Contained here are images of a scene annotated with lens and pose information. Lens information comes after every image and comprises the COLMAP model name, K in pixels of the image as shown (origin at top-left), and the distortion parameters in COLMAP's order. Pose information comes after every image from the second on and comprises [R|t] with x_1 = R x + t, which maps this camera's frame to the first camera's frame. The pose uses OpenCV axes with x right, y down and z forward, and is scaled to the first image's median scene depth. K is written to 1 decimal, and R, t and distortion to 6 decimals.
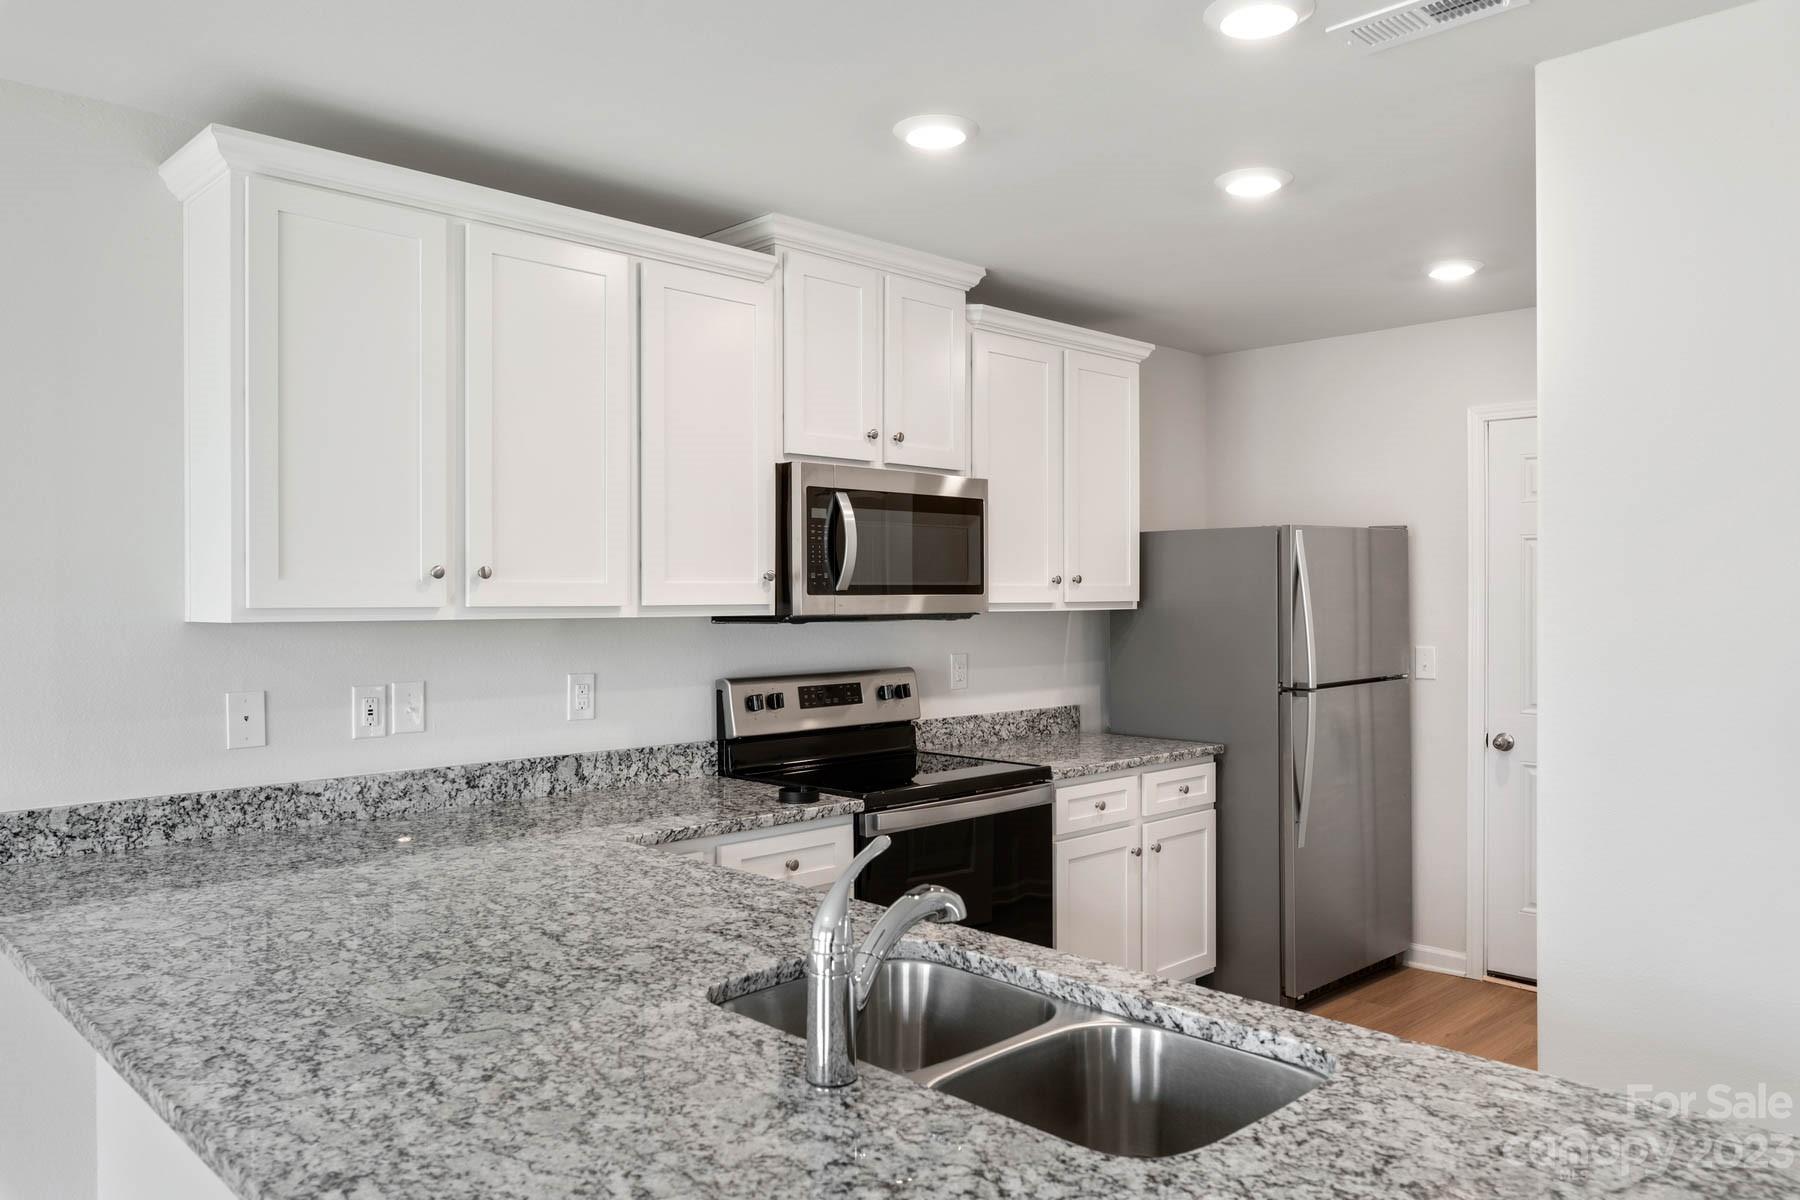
lens RADIAL K [[1286.1, 0, 900.0], [0, 1286.1, 600.0], [0, 0, 1]] dist [0.002073, -0.000975]
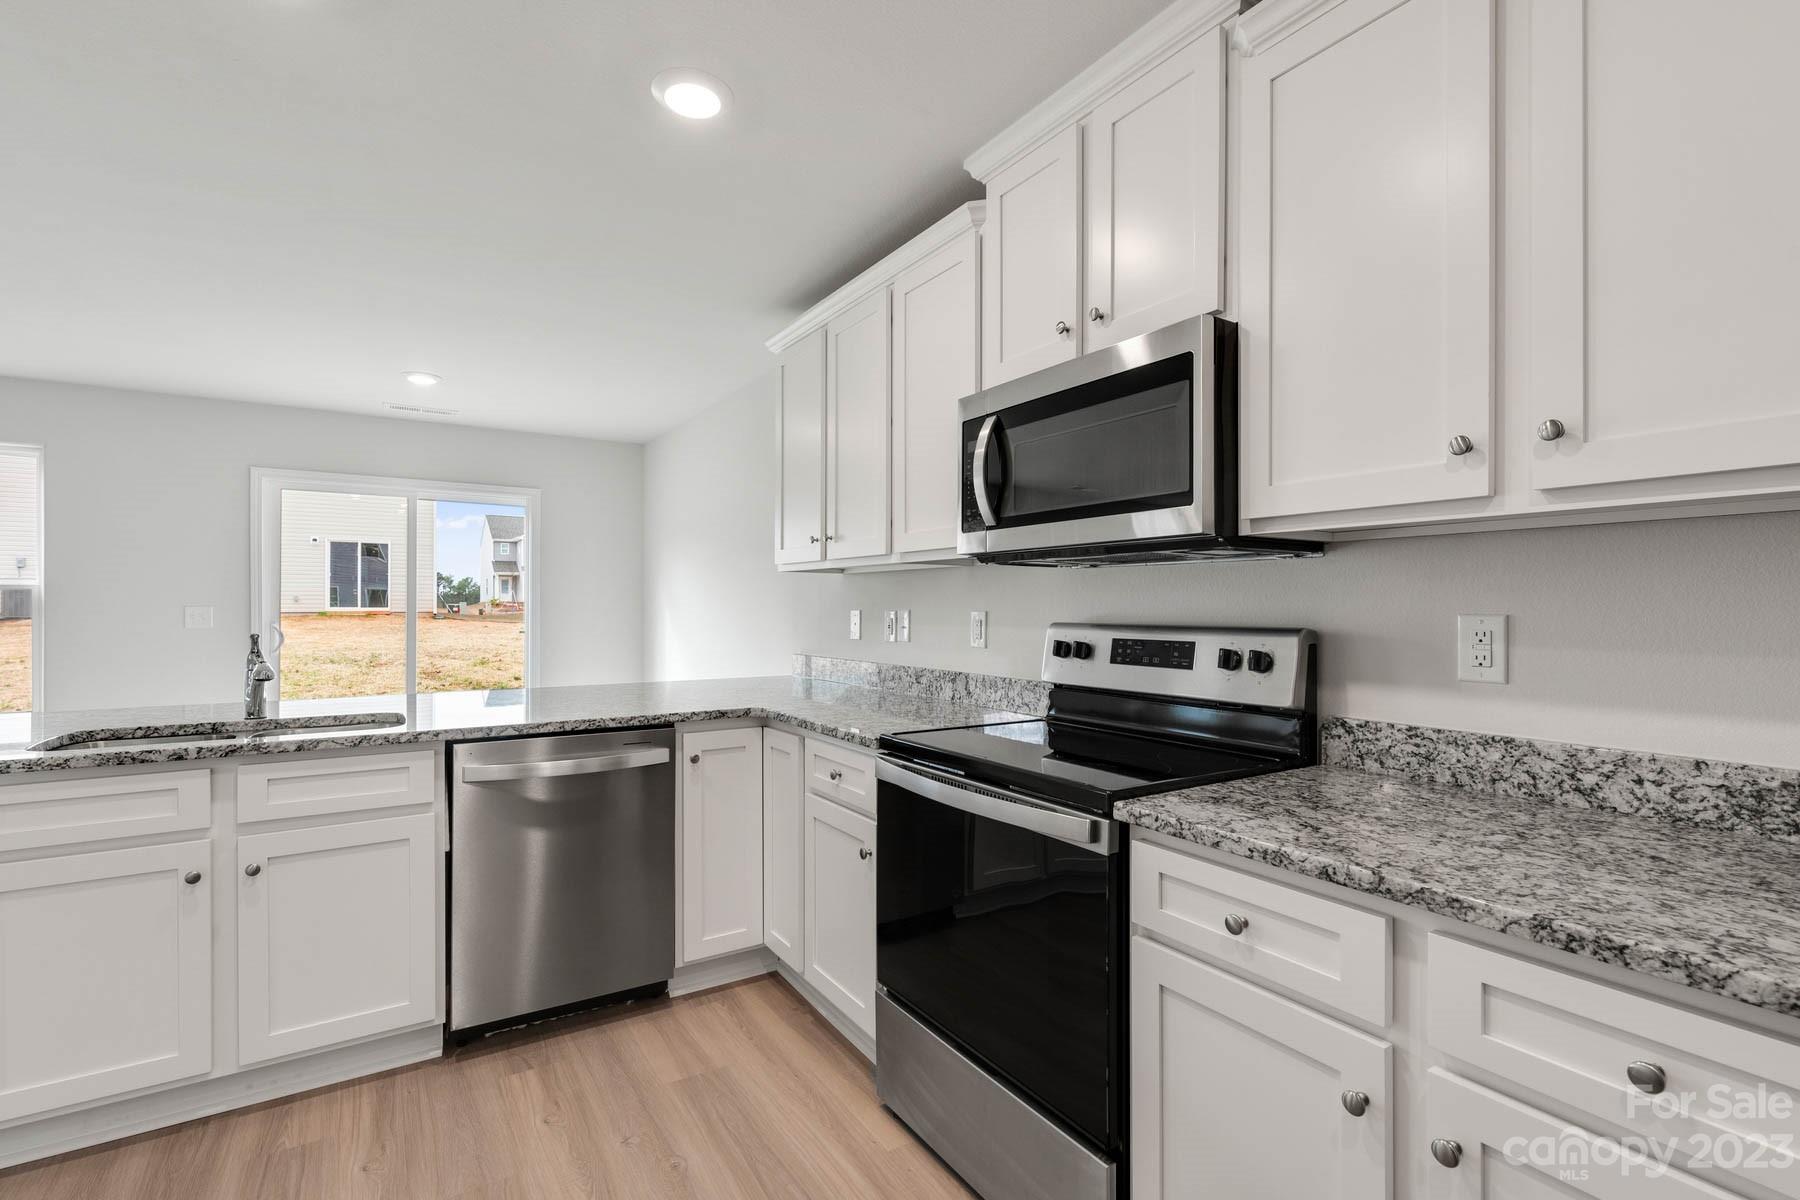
lens RADIAL K [[806.3, 0, 900.9], [0, 806.3, 604.6], [0, 0, 1]] dist [-0.001126, -0.000371]
pose [[-0.199623, -0.000872, -0.979872, 0.494047], [-0.008084, 0.999967, 0.000757, 0.046617], [0.979840, 0.008072, -0.199623, 0.989065]]
